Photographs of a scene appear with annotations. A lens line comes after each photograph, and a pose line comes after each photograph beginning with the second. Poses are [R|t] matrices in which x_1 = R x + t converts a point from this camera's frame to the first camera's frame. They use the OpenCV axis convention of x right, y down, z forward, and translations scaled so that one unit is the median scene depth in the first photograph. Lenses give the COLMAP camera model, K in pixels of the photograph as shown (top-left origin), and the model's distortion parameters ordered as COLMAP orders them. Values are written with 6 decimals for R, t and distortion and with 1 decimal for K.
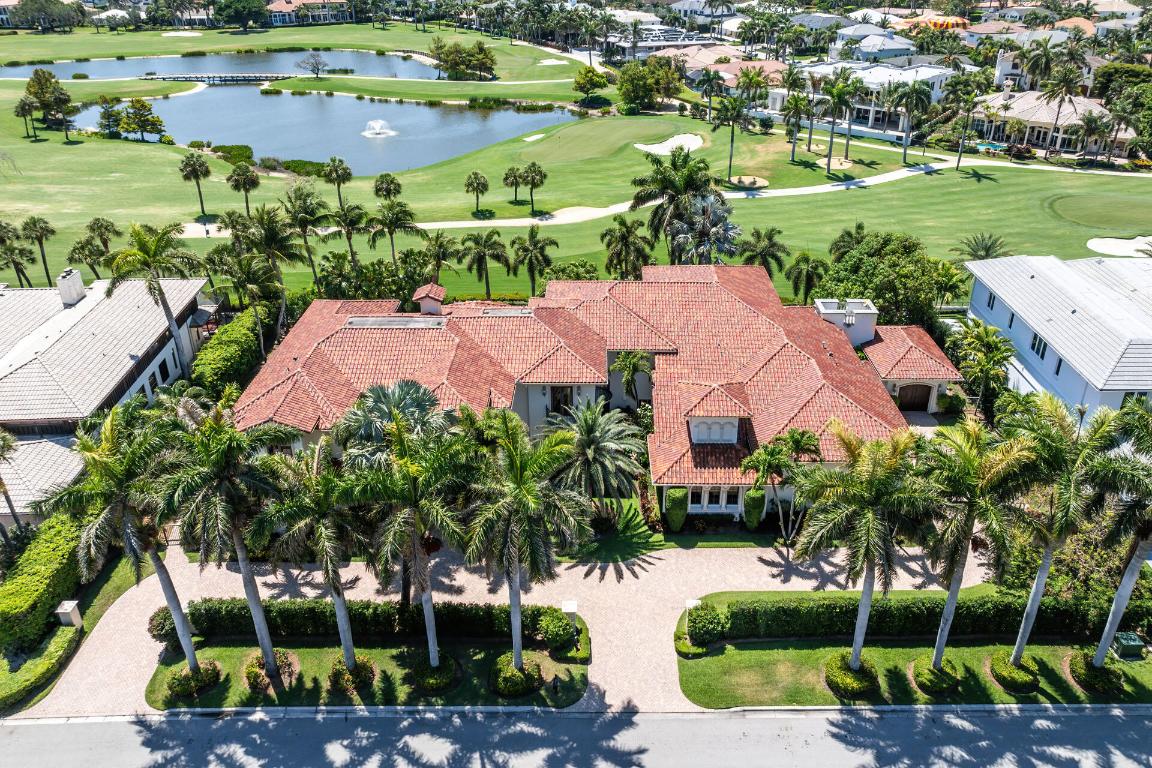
lens RADIAL K [[832.3, 0, 576.0], [0, 832.3, 384.0], [0, 0, 1]] dist [-0.008016, -0.003564]
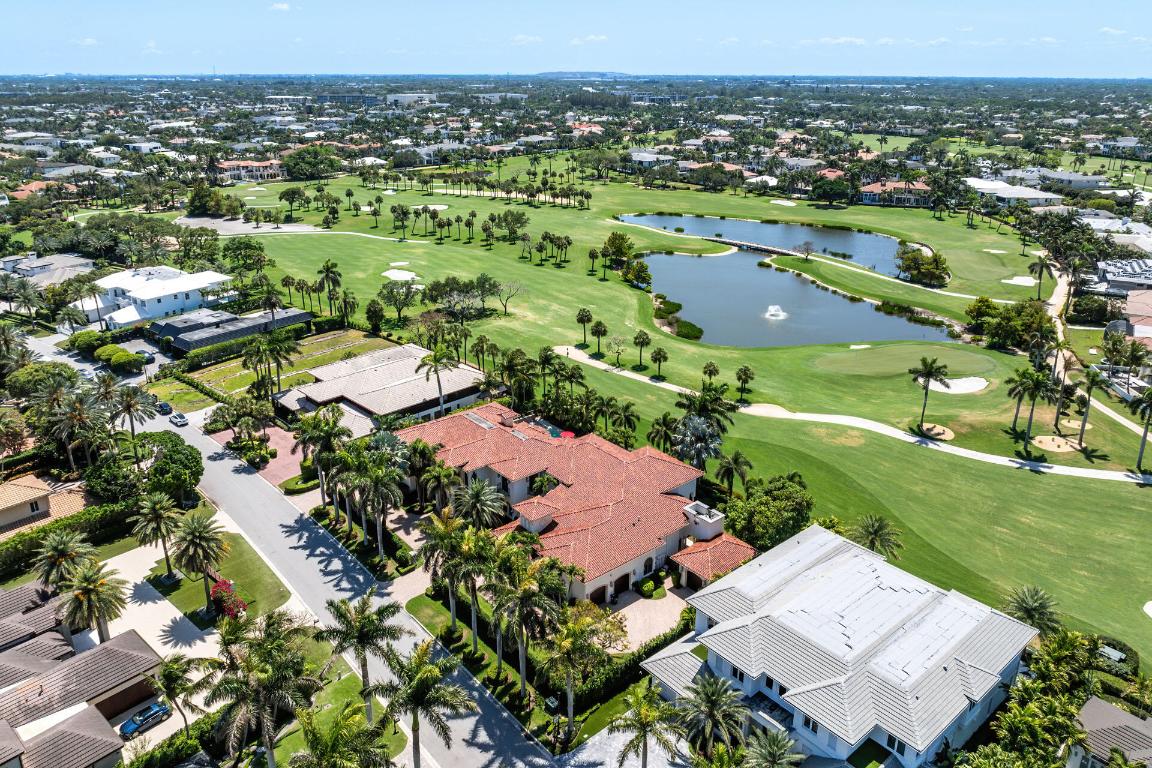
lens RADIAL K [[765.1, 0, 576.0], [0, 765.1, 384.0], [0, 0, 1]] dist [0.005309, 0.002246]
pose [[0.655250, 0.290814, -0.697190, 0.495886], [-0.370894, 0.927879, 0.038457, -0.128027], [0.658092, 0.233385, 0.715854, -0.105800]]
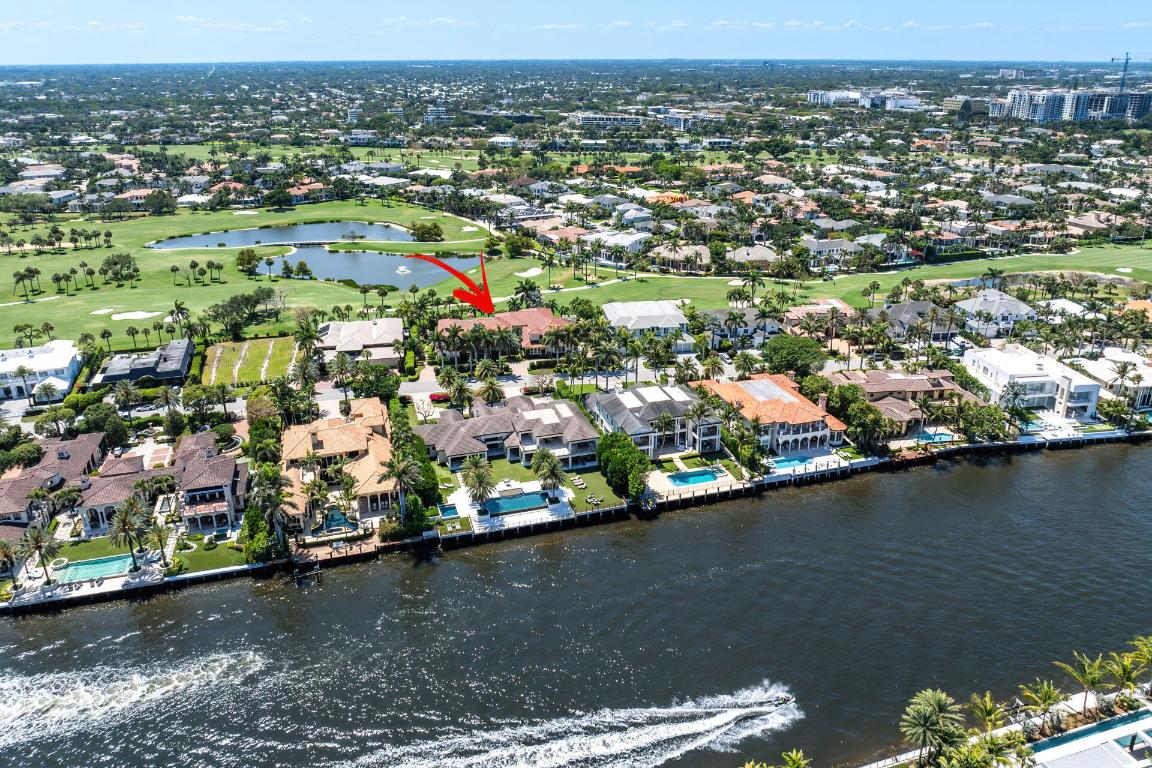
lens RADIAL K [[832.3, 0, 576.0], [0, 832.3, 384.0], [0, 0, 1]] dist [-0.008016, -0.003564]
pose [[0.989435, -0.054967, 0.134155, -0.094267], [0.070790, 0.990702, -0.116182, 0.323424], [-0.126522, 0.124451, 0.984126, -1.352792]]
